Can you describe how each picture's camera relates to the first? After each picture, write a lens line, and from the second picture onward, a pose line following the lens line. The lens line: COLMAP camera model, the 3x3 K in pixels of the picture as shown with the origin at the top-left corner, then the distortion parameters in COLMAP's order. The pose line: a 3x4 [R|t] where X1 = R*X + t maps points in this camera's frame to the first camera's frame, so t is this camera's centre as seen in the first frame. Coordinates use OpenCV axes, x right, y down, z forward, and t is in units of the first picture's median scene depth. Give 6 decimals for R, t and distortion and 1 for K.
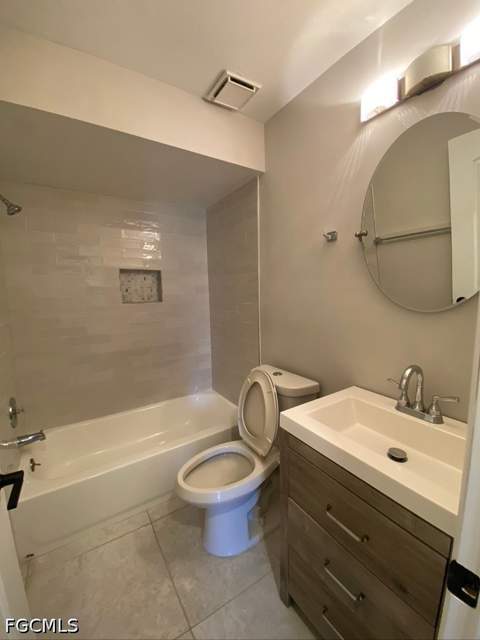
lens RADIAL K [[260.3, 0, 236.0], [0, 260.3, 325.9], [0, 0, 1]] dist [-0.009043, -0.000703]
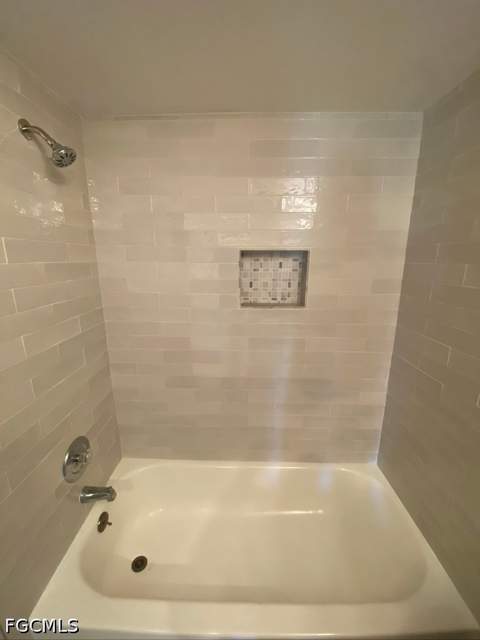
lens RADIAL K [[256.2, 0, 221.6], [0, 256.2, 327.8], [0, 0, 1]] dist [0.000076, -0.000099]
pose [[0.823498, 0.131371, -0.551899, -0.127264], [-0.081968, 0.990164, 0.113387, -0.103474], [0.561366, -0.048135, 0.826166, 0.465629]]
